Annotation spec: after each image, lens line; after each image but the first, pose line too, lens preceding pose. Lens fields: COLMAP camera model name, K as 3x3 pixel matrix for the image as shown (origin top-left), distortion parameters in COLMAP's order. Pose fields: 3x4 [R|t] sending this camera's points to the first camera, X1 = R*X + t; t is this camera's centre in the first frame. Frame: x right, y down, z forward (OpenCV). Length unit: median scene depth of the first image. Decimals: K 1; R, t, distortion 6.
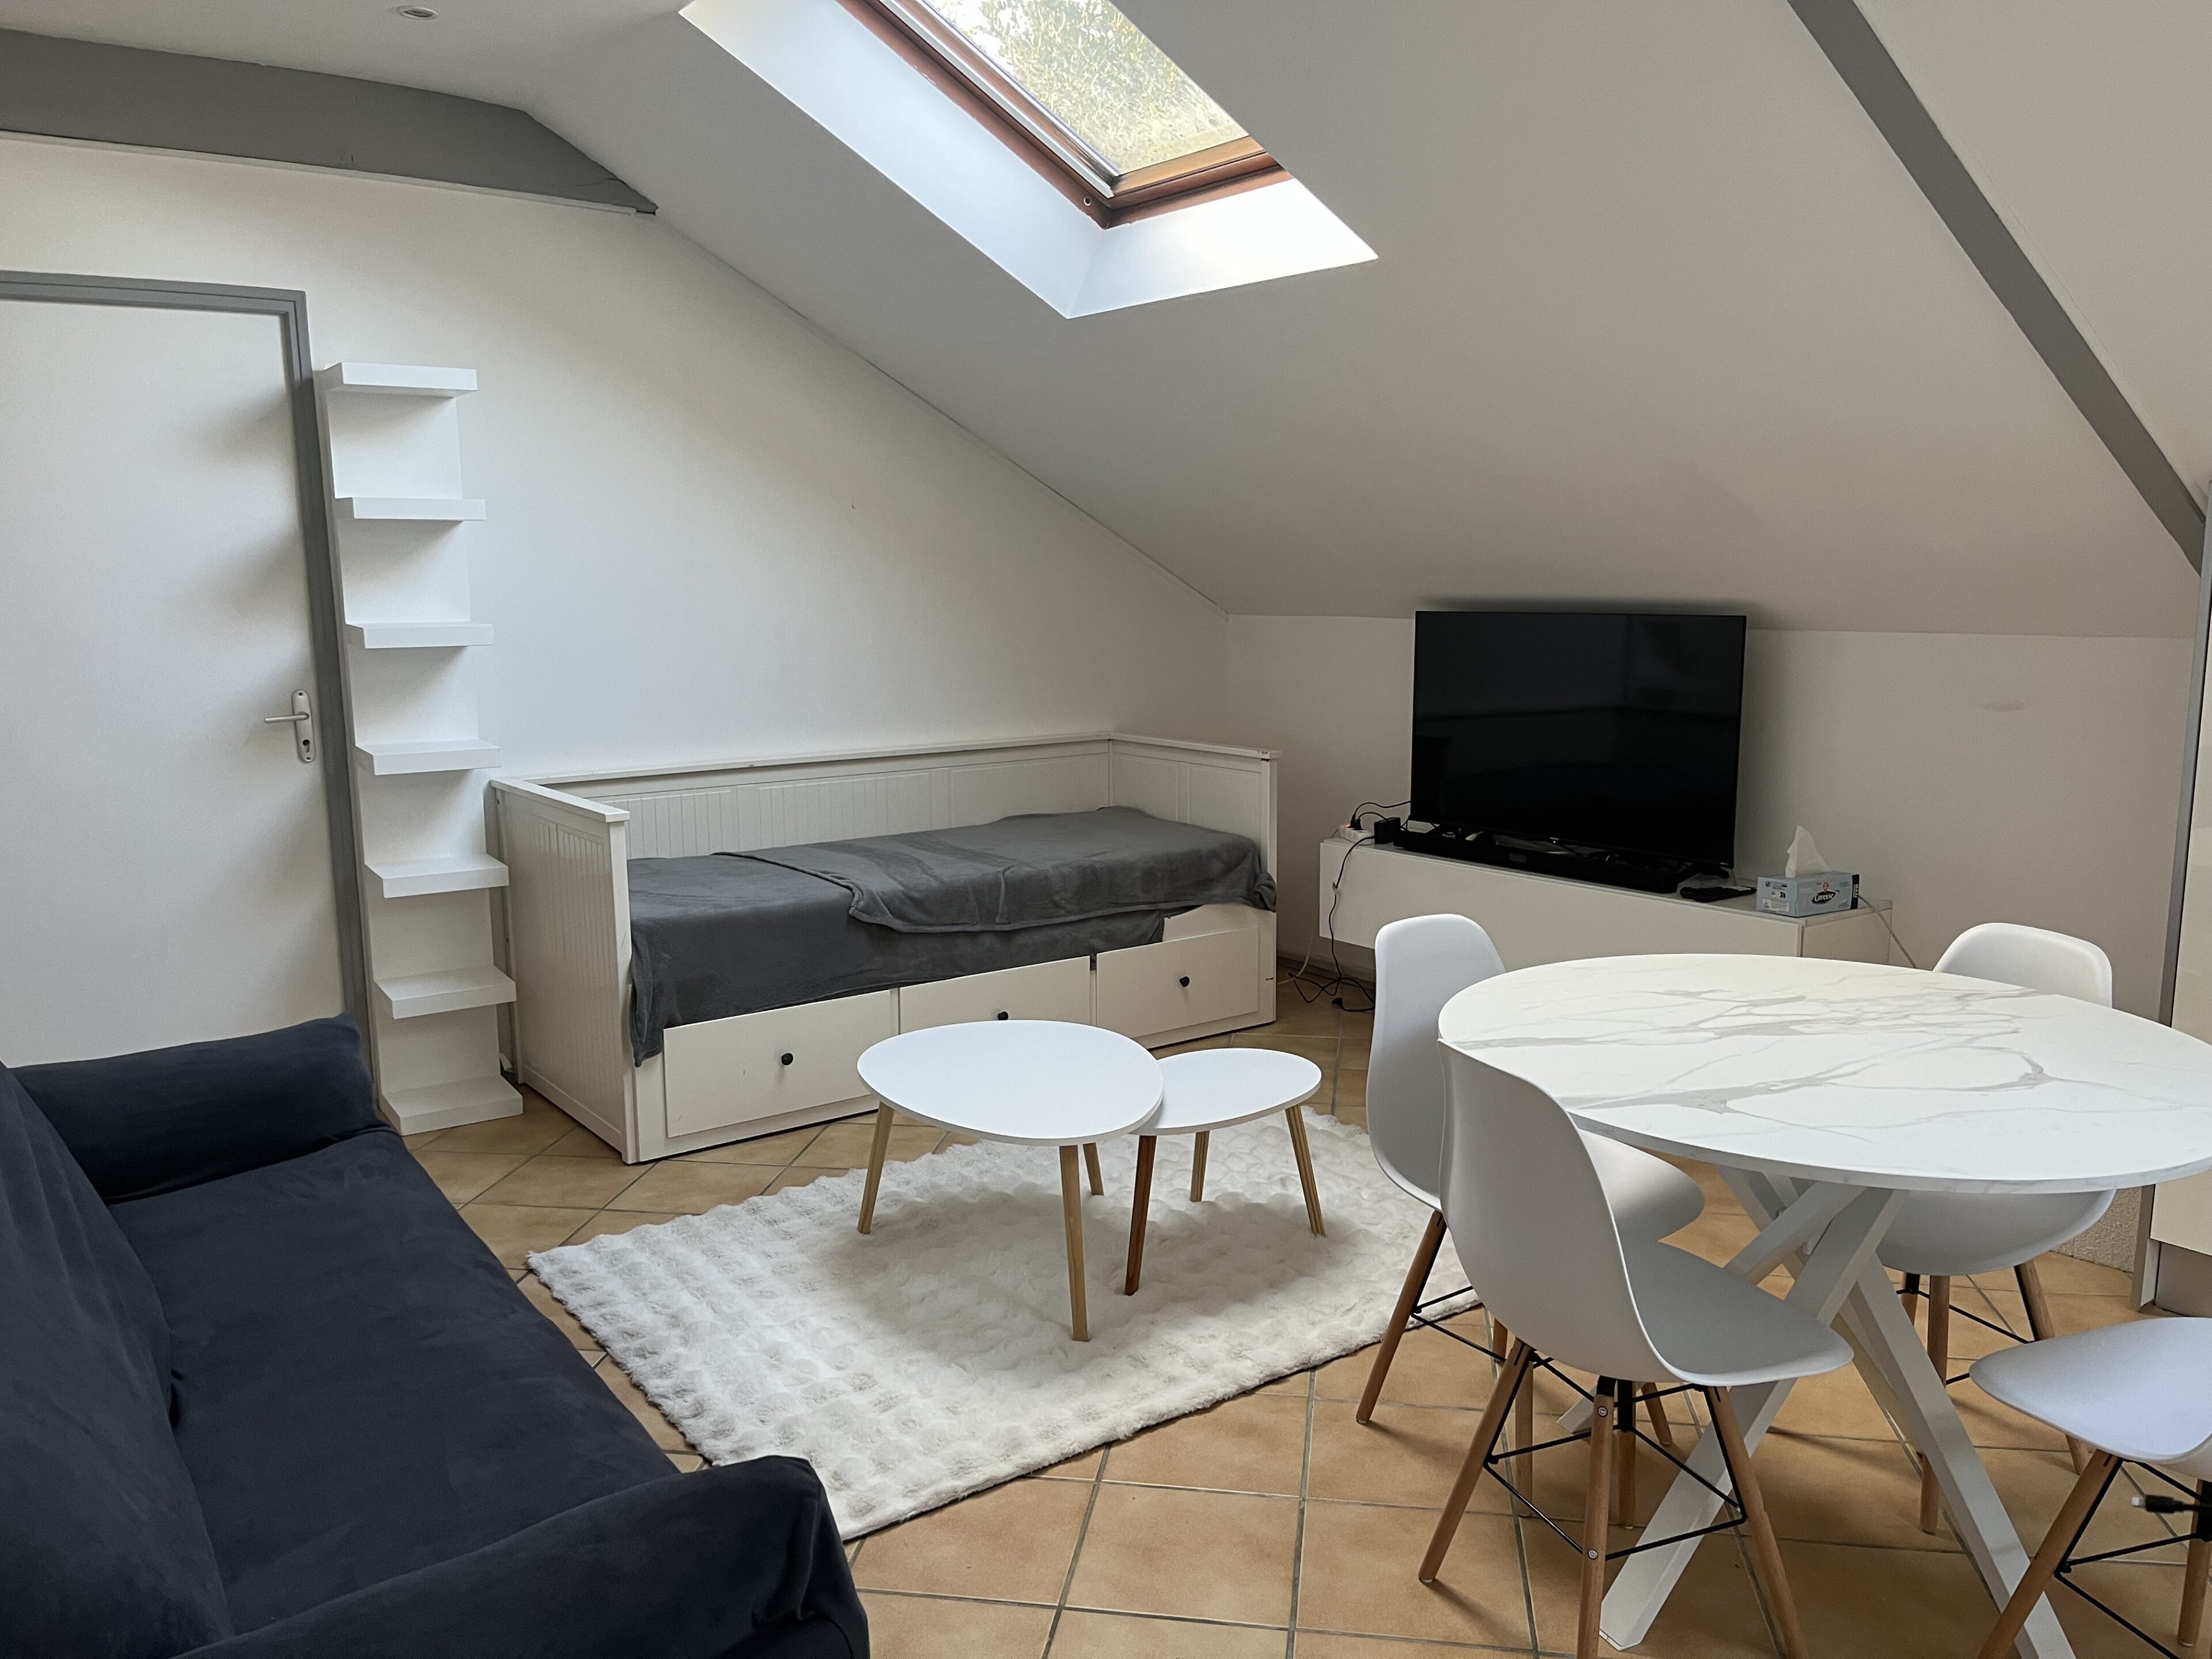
lens RADIAL K [[1681.7, 0, 1104.8], [0, 1681.7, 832.9], [0, 0, 1]] dist [0.056515, -0.020847]
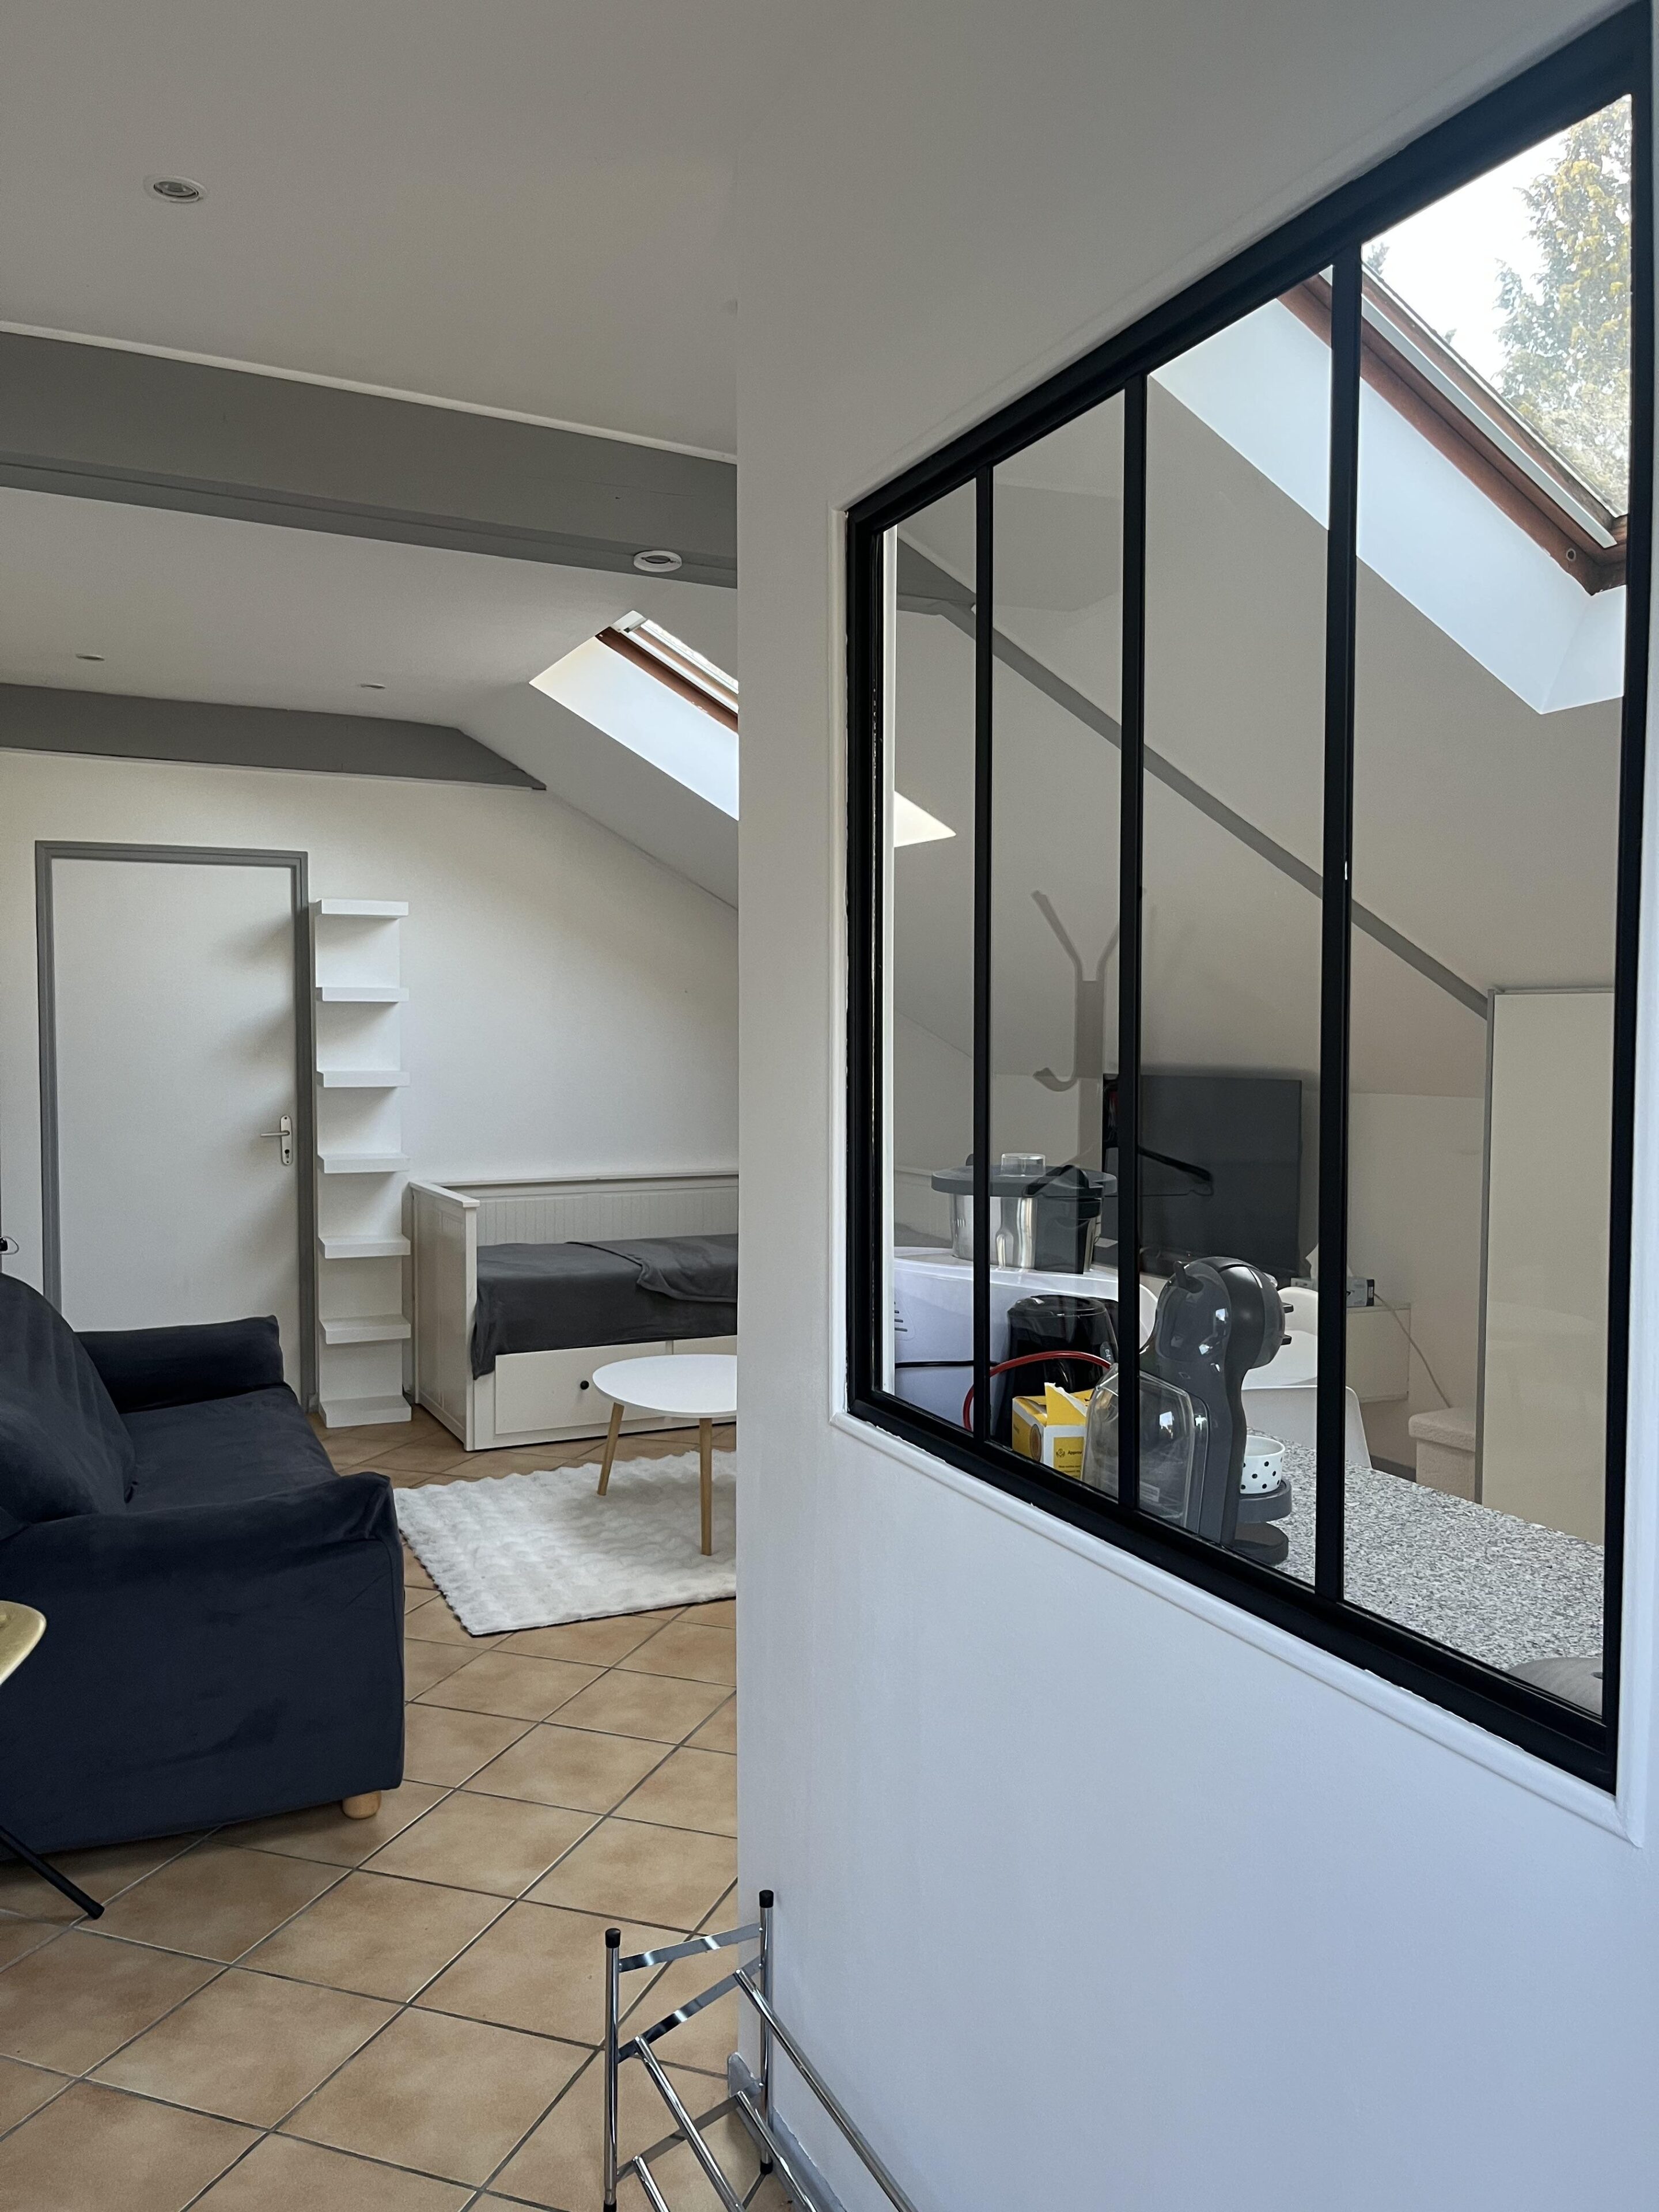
lens RADIAL K [[1681.7, 0, 828.5], [0, 1681.7, 1103.9], [0, 0, 1]] dist [0.056515, -0.020847]
pose [[0.982571, 0.018946, -0.184921, 0.262105], [-0.039086, 0.993610, -0.105886, 0.043139], [0.181734, 0.111268, 0.977032, -0.347556]]
